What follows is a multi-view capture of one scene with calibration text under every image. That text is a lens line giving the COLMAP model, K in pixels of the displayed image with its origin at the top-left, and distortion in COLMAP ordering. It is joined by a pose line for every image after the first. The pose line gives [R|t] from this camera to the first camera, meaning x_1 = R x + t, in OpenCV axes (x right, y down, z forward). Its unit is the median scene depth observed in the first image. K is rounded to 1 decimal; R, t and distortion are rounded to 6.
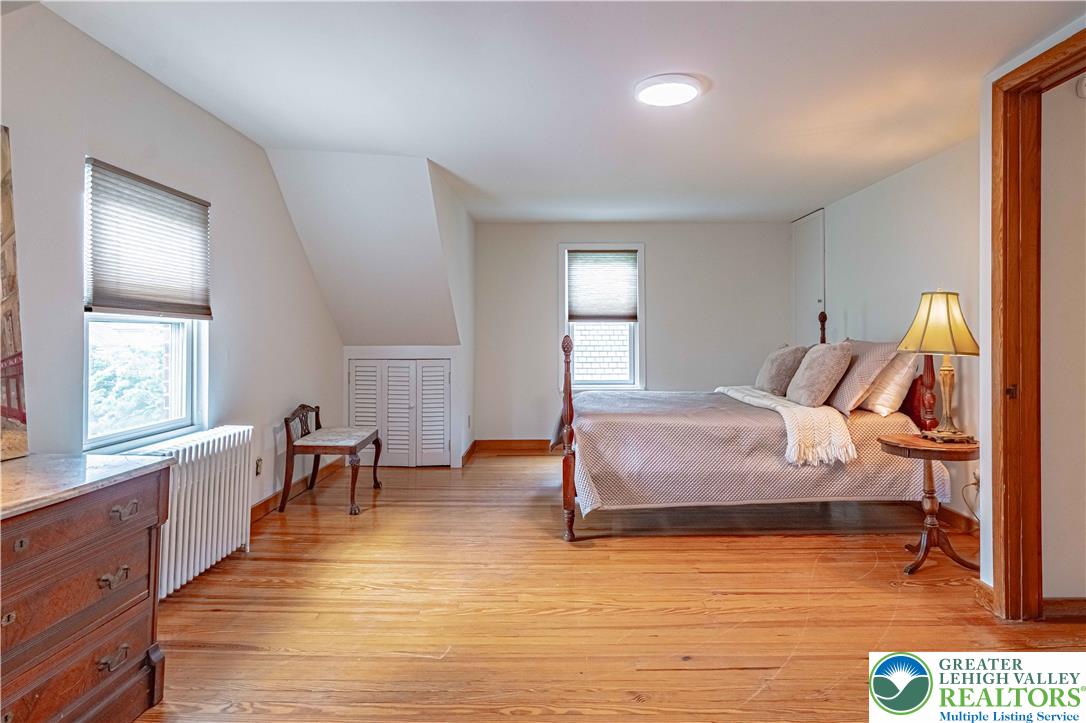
lens RADIAL K [[633.5, 0, 558.9], [0, 633.5, 318.3], [0, 0, 1]] dist [0.006348, 0.002843]
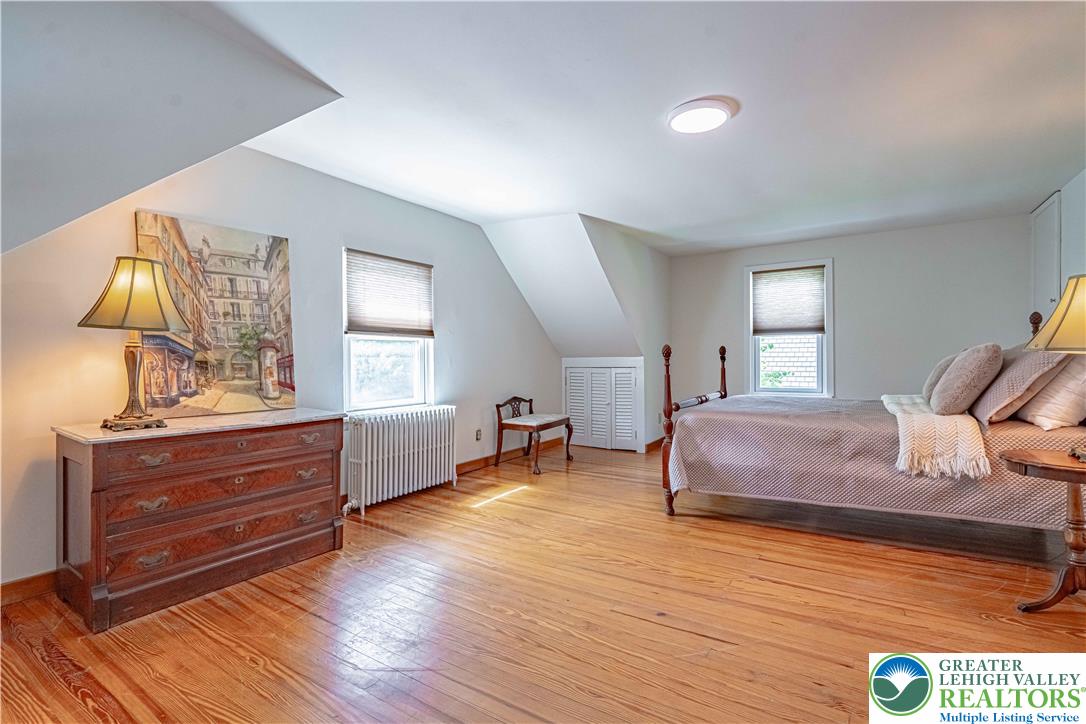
lens RADIAL K [[502.4, 0, 541.1], [0, 502.4, 354.6], [0, 0, 1]] dist [-0.001855, -0.000031]
pose [[0.832306, -0.014637, -0.554123, 0.337264], [0.026583, 0.999555, 0.013526, 0.029251], [0.553679, -0.025988, 0.832325, 0.084411]]
